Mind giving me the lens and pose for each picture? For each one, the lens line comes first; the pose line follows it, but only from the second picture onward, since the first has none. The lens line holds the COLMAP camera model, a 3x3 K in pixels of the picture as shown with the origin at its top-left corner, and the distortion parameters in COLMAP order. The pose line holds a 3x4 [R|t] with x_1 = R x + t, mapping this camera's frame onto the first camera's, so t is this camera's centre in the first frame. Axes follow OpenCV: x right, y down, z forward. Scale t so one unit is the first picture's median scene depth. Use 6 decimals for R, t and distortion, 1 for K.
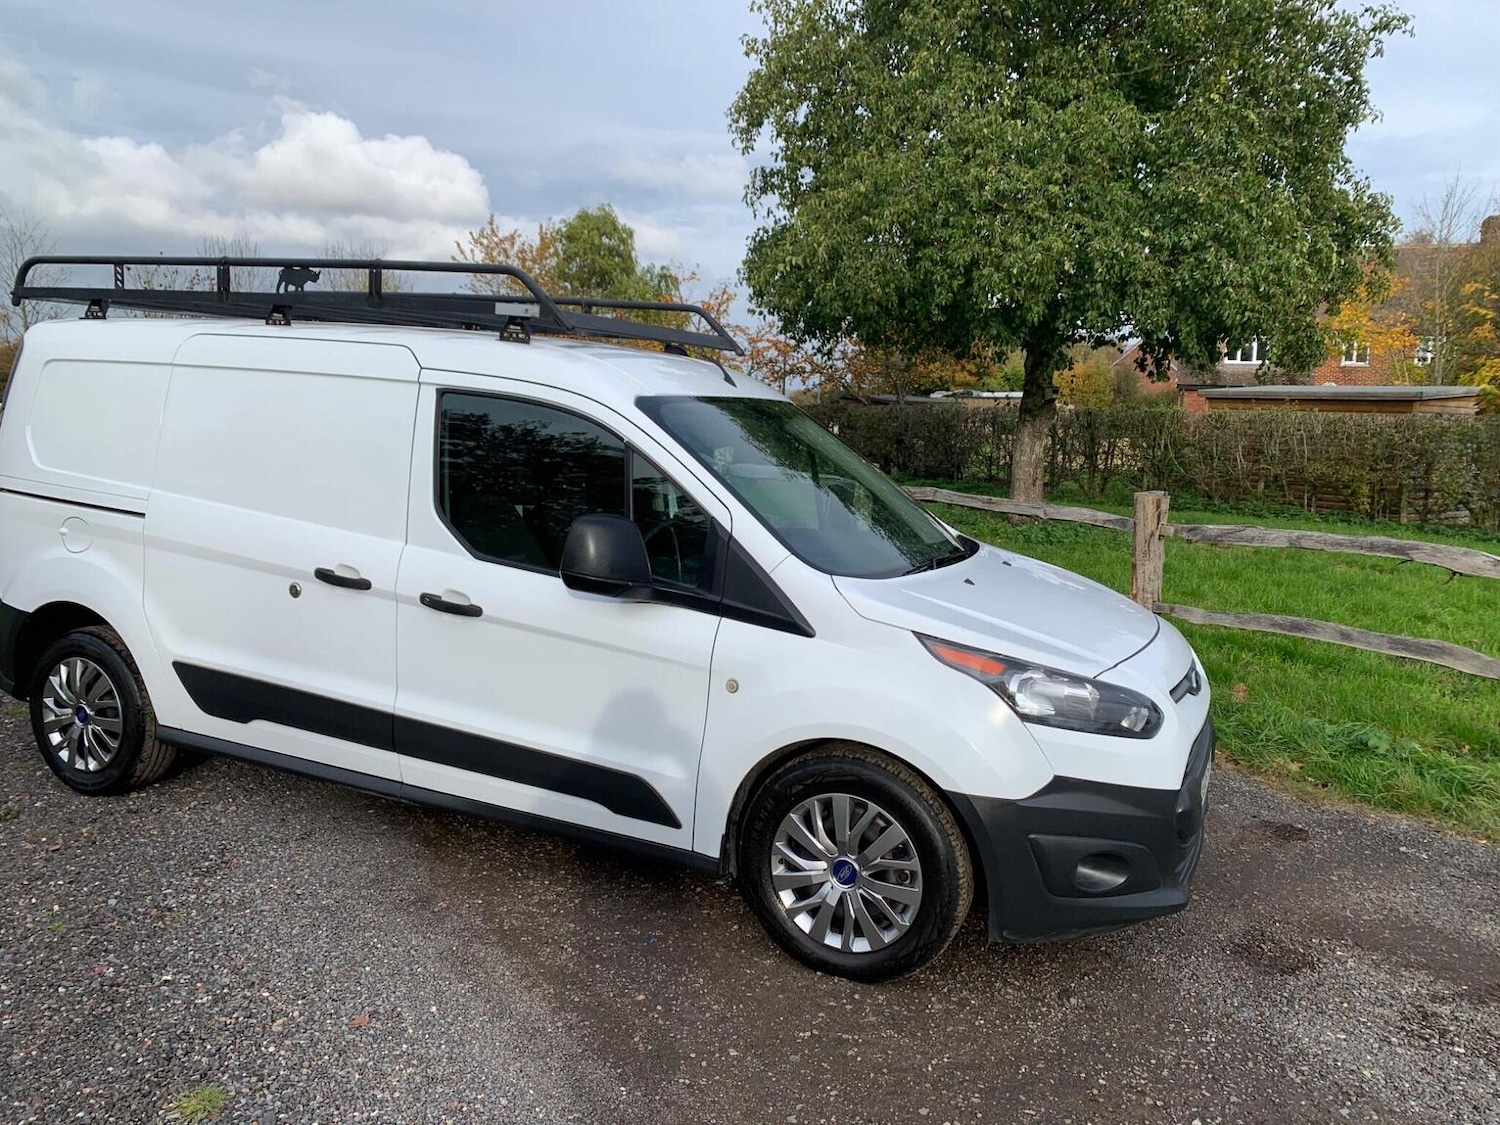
lens RADIAL K [[1200.4, 0, 757.9], [0, 1200.4, 542.4], [0, 0, 1]] dist [0.010540, 0.002747]
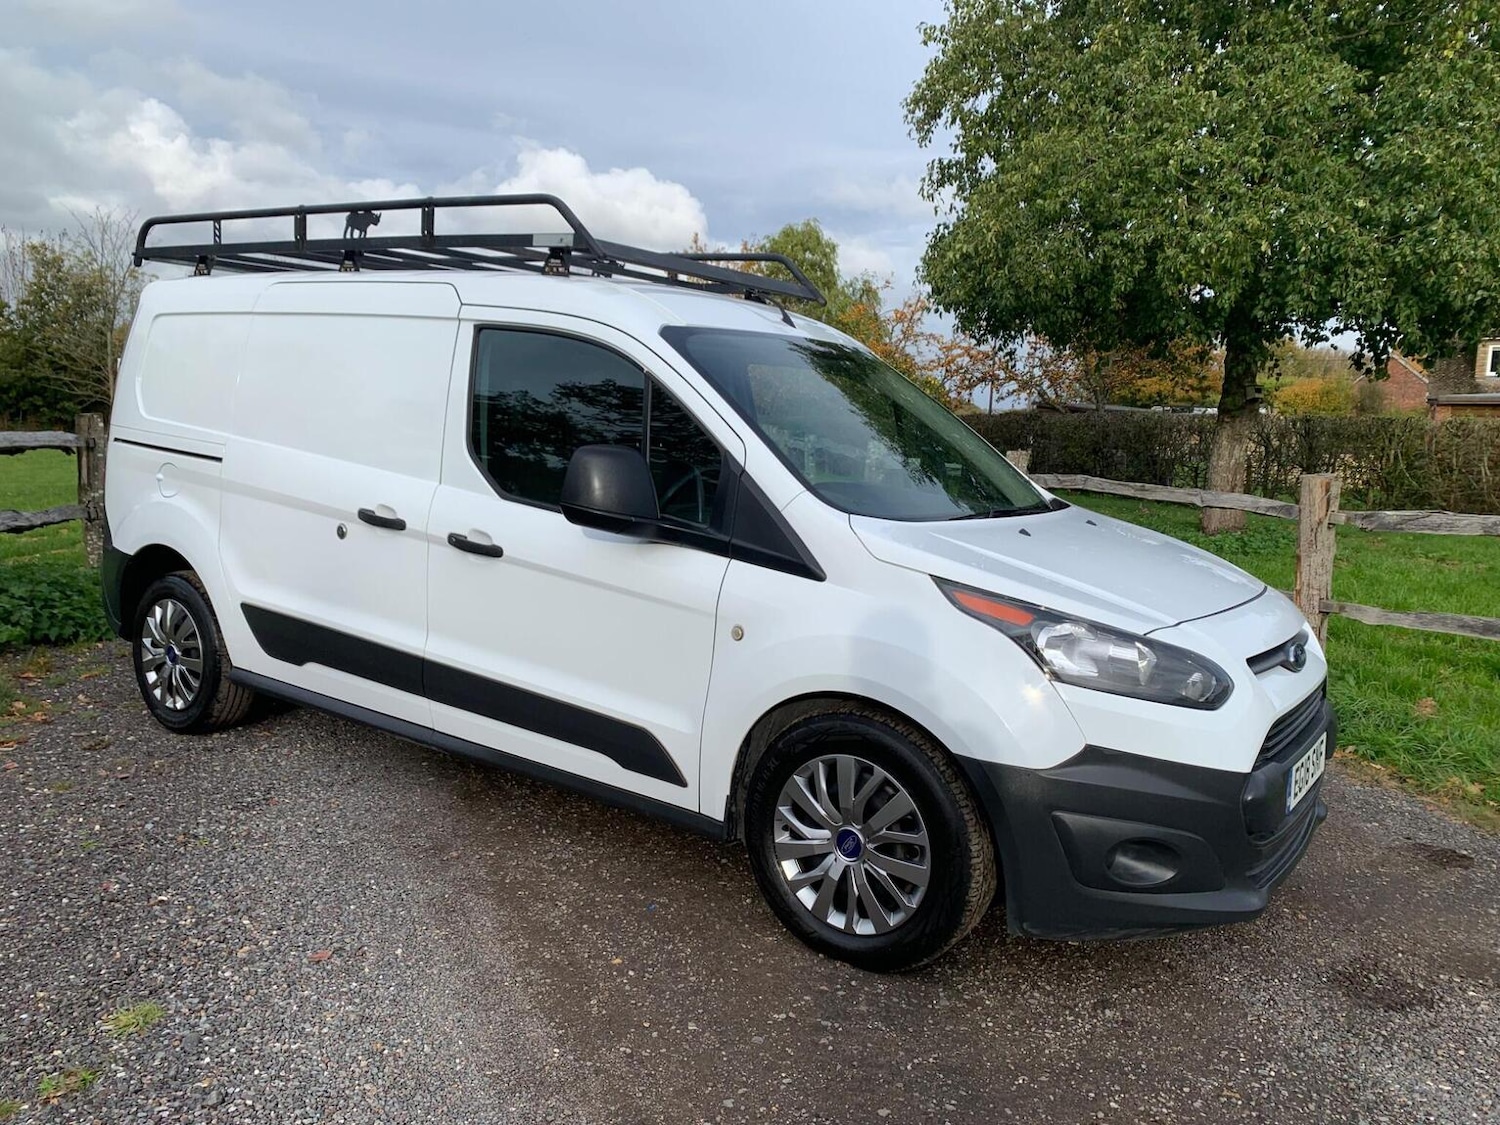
lens RADIAL K [[1185.7, 0, 751.6], [0, 1185.7, 564.9], [0, 0, 1]] dist [0.016089, -0.008060]
pose [[0.980971, 0.027042, -0.192261, 0.126483], [-0.027841, 0.999611, -0.001454, 0.054494], [0.192147, 0.006779, 0.981343, 0.092476]]
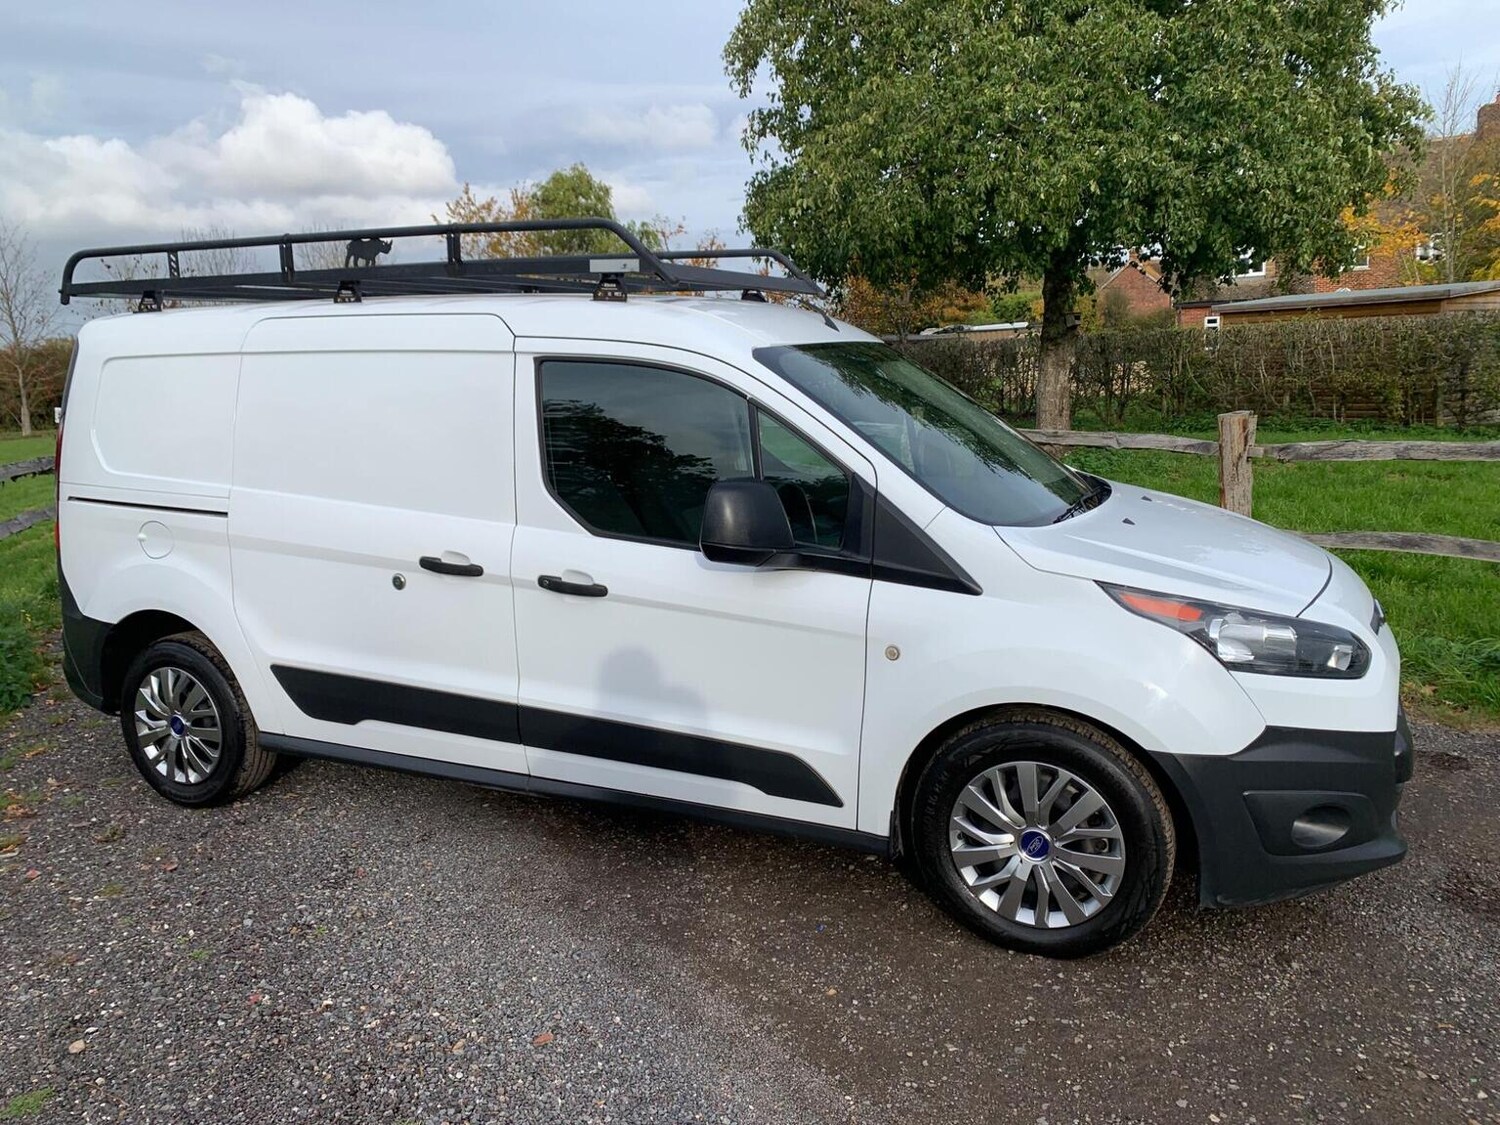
lens RADIAL K [[1191.7, 0, 710.6], [0, 1191.7, 539.9], [0, 0, 1]] dist [0.010584, 0.001471]
pose [[0.997175, -0.072069, -0.021187, -0.108256], [0.072810, 0.996675, 0.036586, -0.008995], [0.018480, -0.038026, 0.999106, 0.063226]]
